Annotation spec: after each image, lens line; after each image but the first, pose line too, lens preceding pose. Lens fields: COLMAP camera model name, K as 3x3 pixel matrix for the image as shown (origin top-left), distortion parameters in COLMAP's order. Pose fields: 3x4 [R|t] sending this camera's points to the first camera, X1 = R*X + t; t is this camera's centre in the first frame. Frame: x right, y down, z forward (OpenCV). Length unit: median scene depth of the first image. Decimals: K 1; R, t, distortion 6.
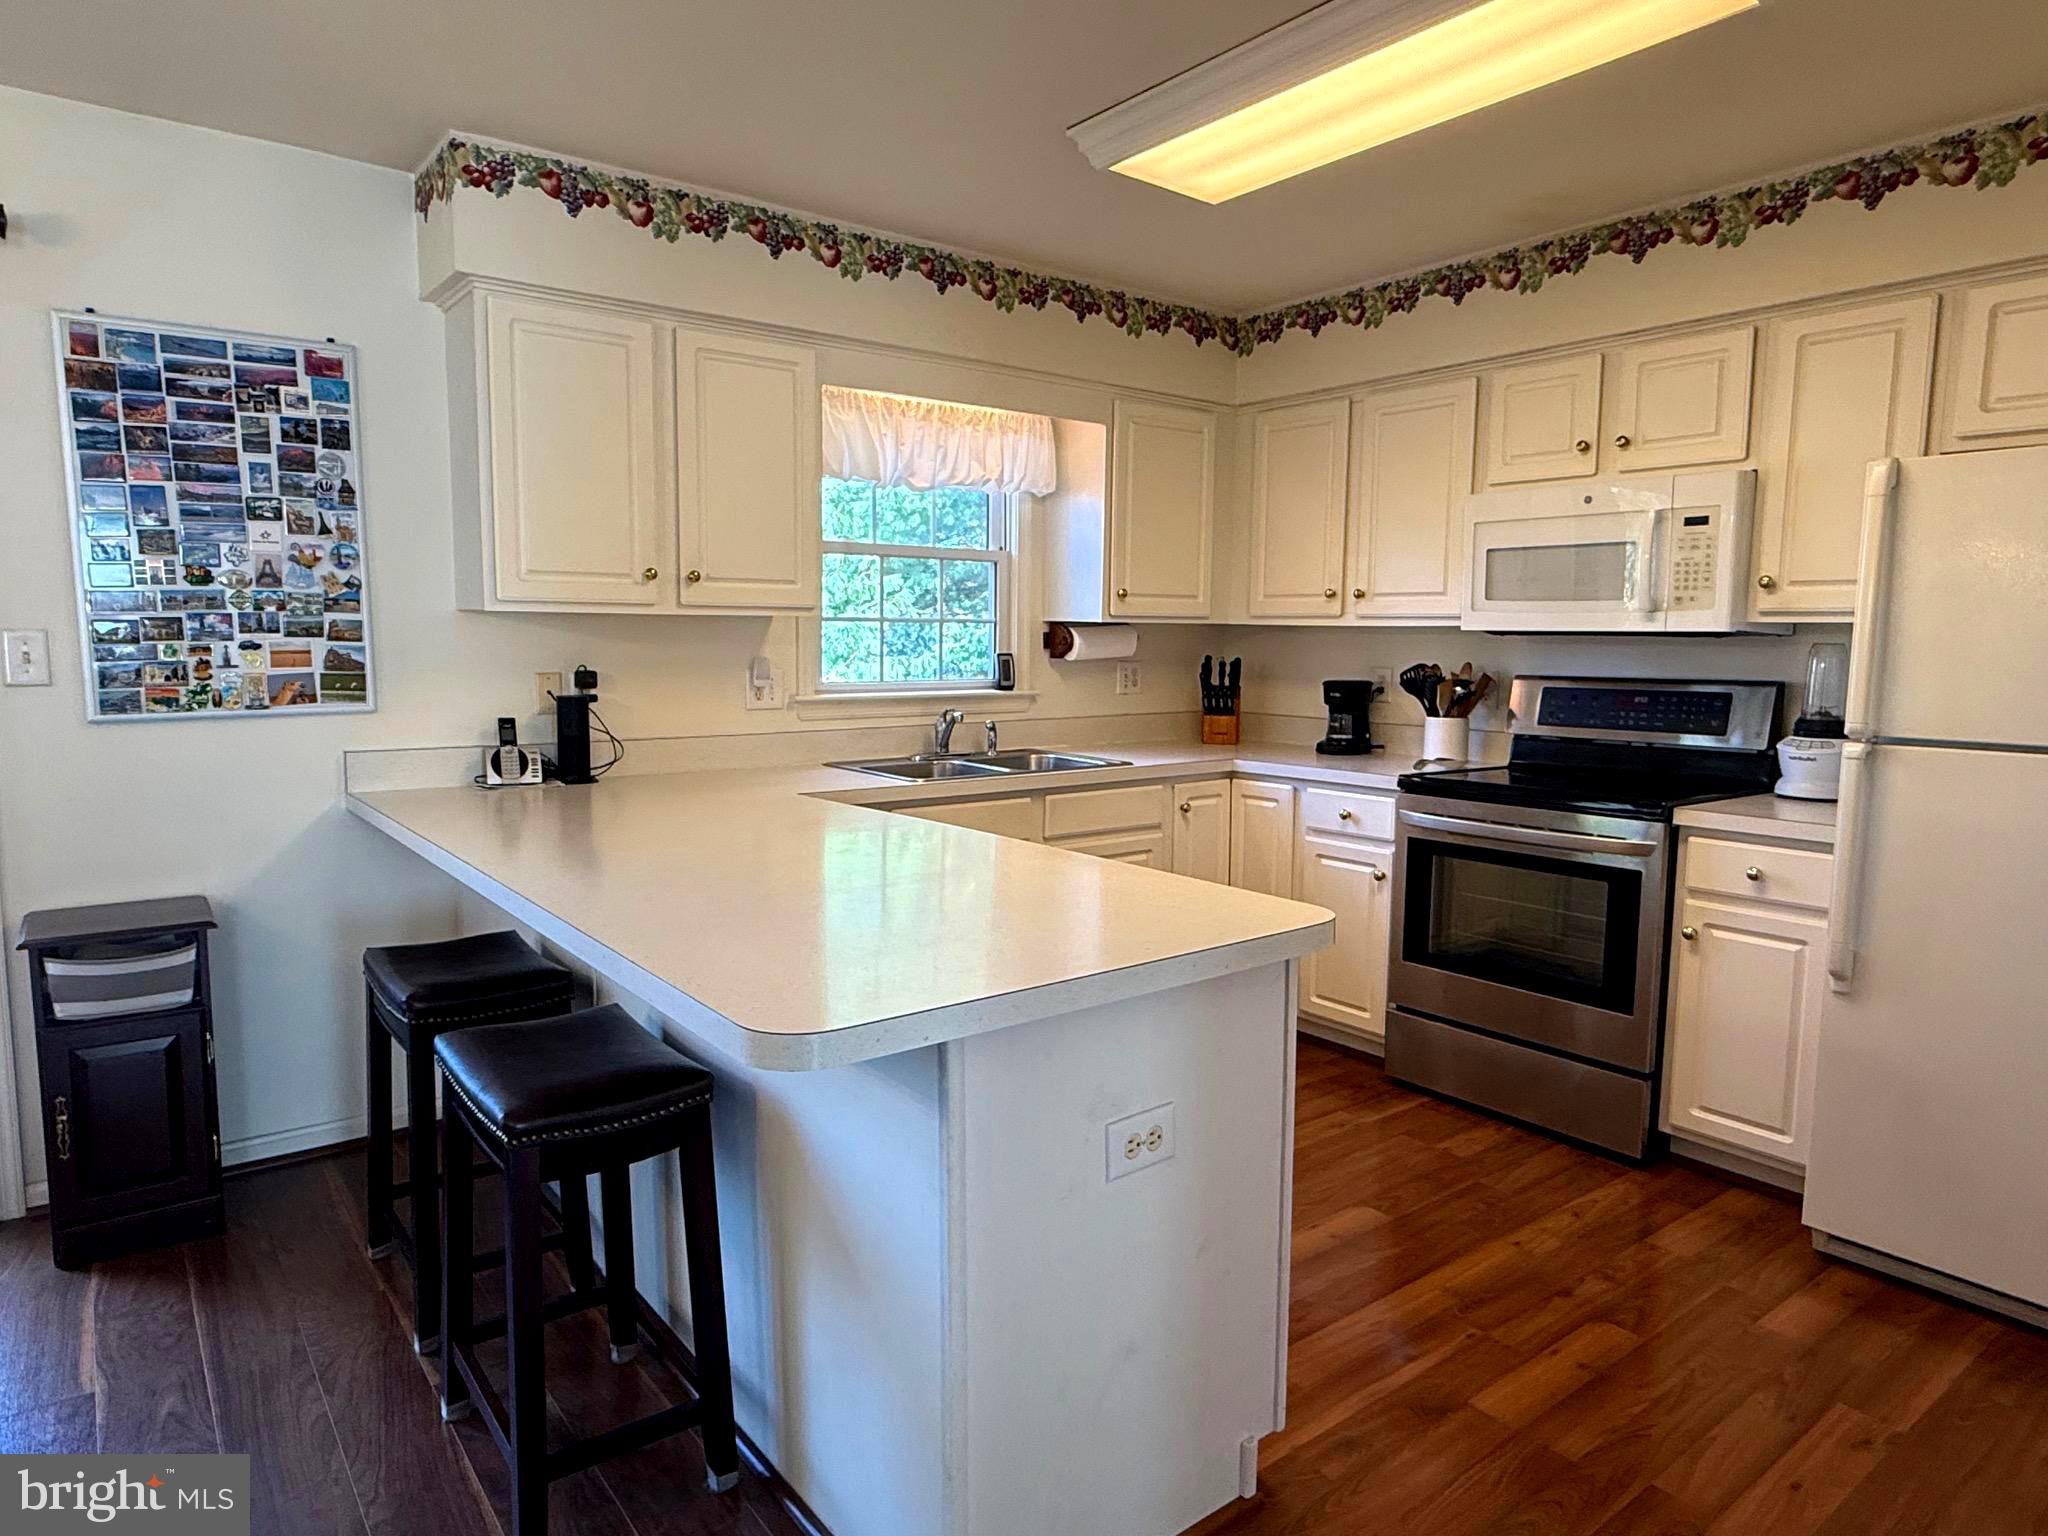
lens RADIAL K [[1232.6, 0, 1015.5], [0, 1232.6, 771.9], [0, 0, 1]] dist [0.000108, 0.001617]
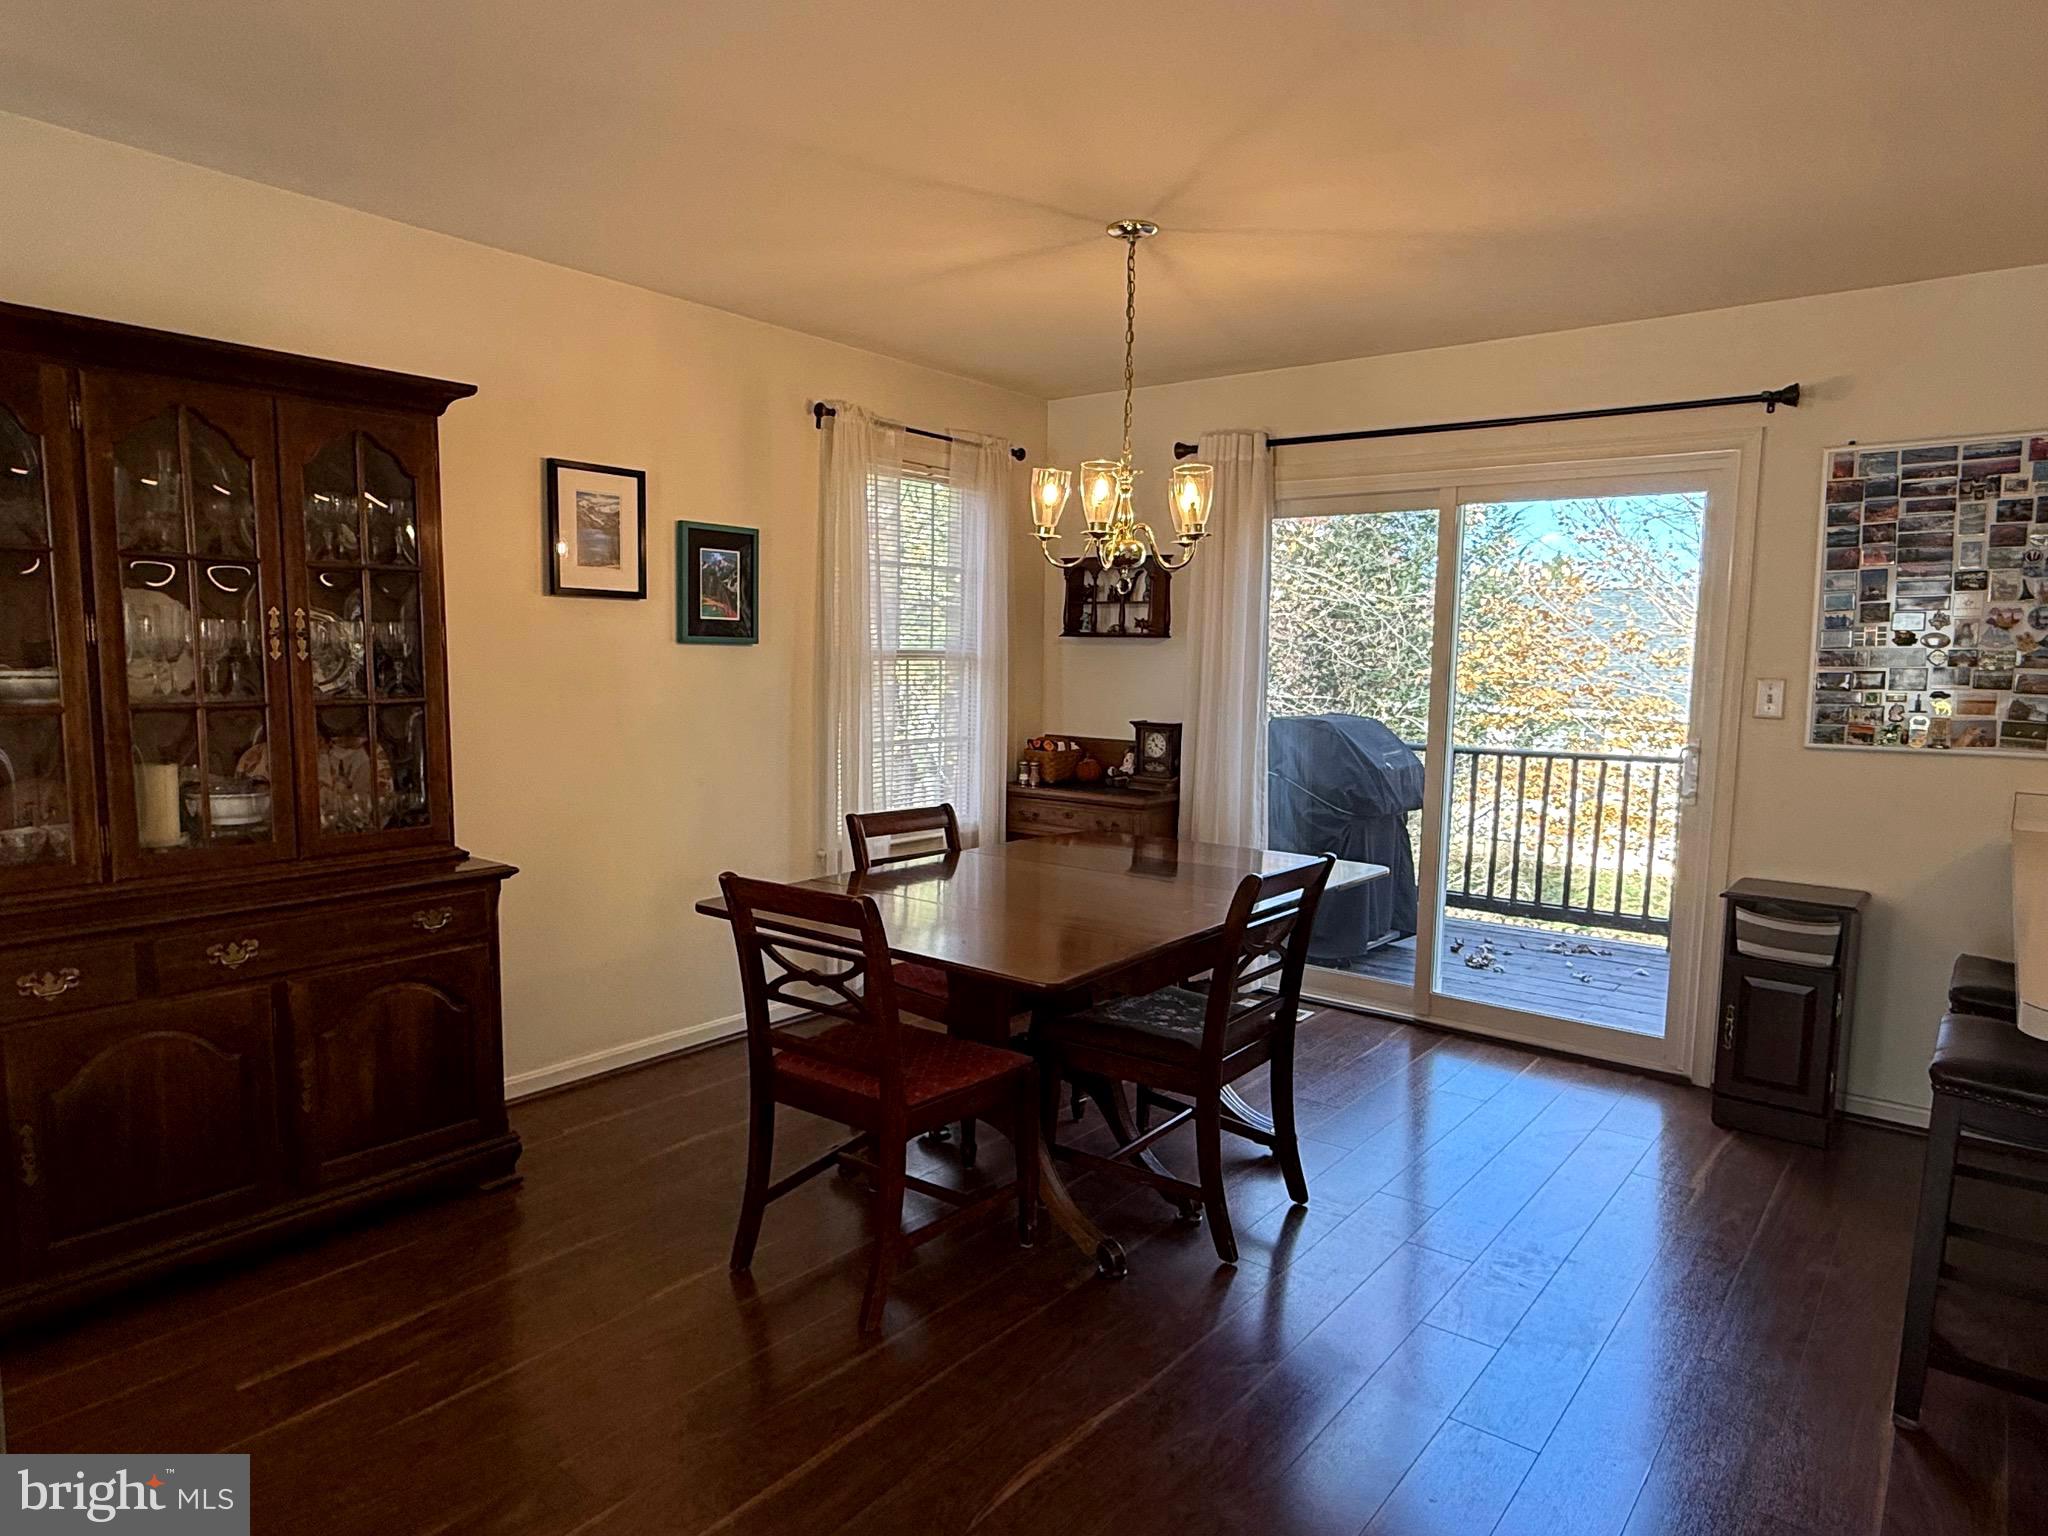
lens RADIAL K [[1232.6, 0, 1015.1], [0, 1232.6, 768.0], [0, 0, 1]] dist [0.000108, 0.001617]
pose [[0.238884, 0.089830, -0.966884, 0.329373], [-0.124083, 0.990373, 0.061356, 0.005713], [0.963088, 0.105317, 0.247730, -0.156024]]
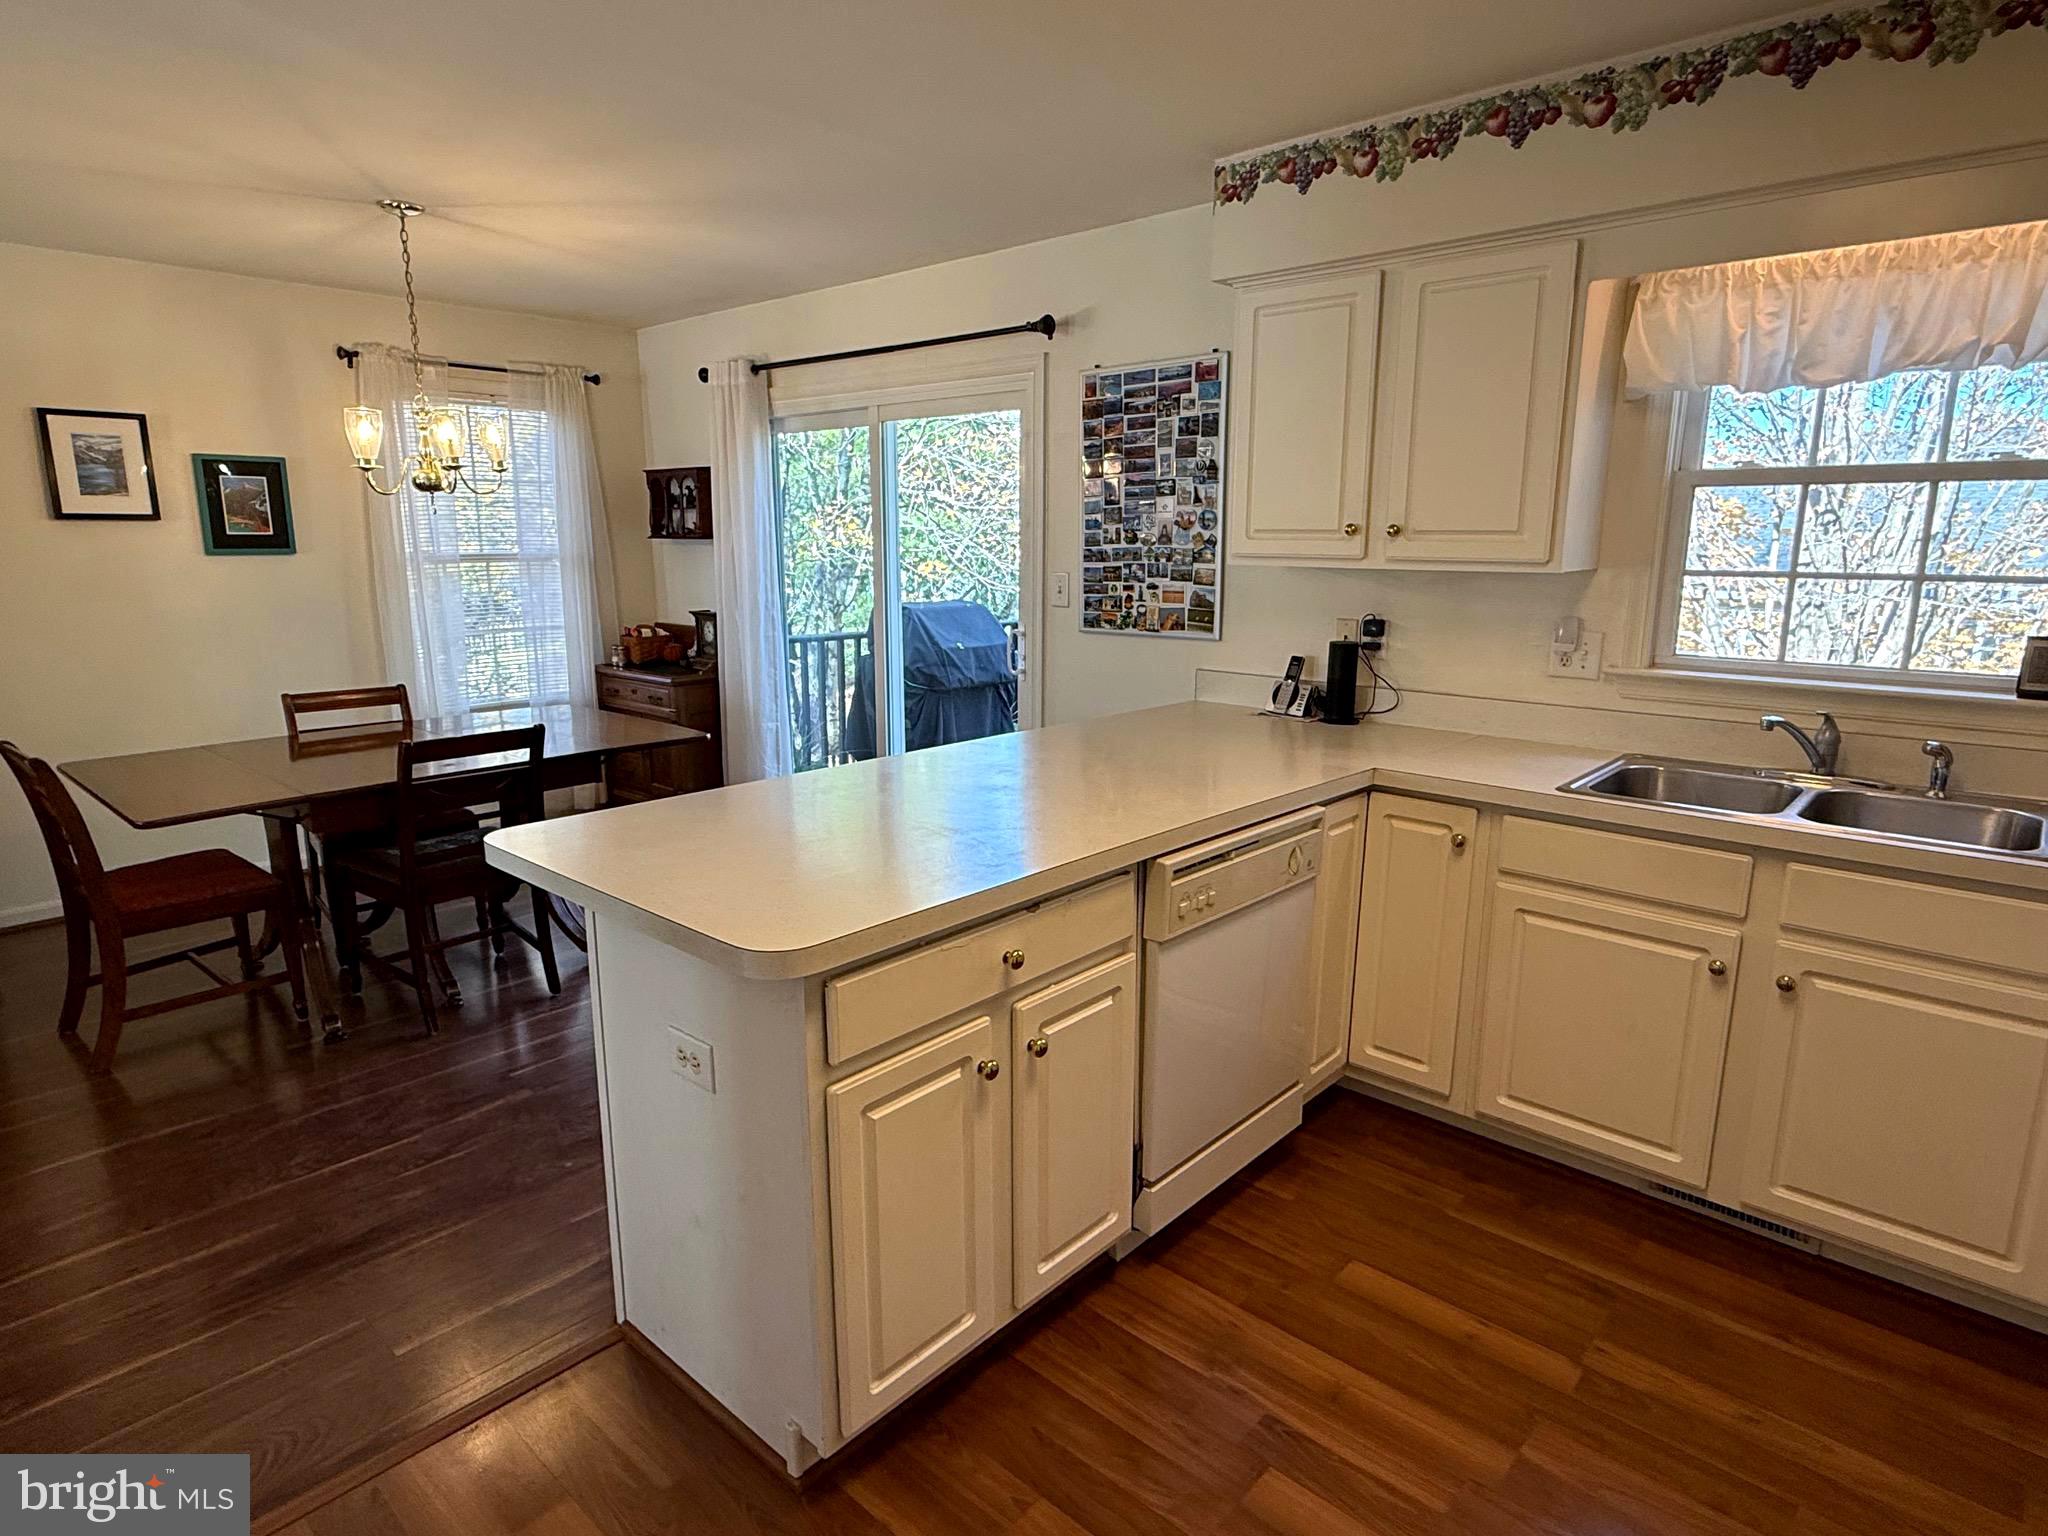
lens RADIAL K [[1134.3, 0, 1013.4], [0, 1134.3, 768.3], [0, 0, 1]] dist [-0.000295, 0.000668]
pose [[0.172318, 0.195362, -0.965474, 0.649167], [-0.109750, 0.977841, 0.178276, -0.112526], [0.978908, 0.075240, 0.189941, 0.609442]]
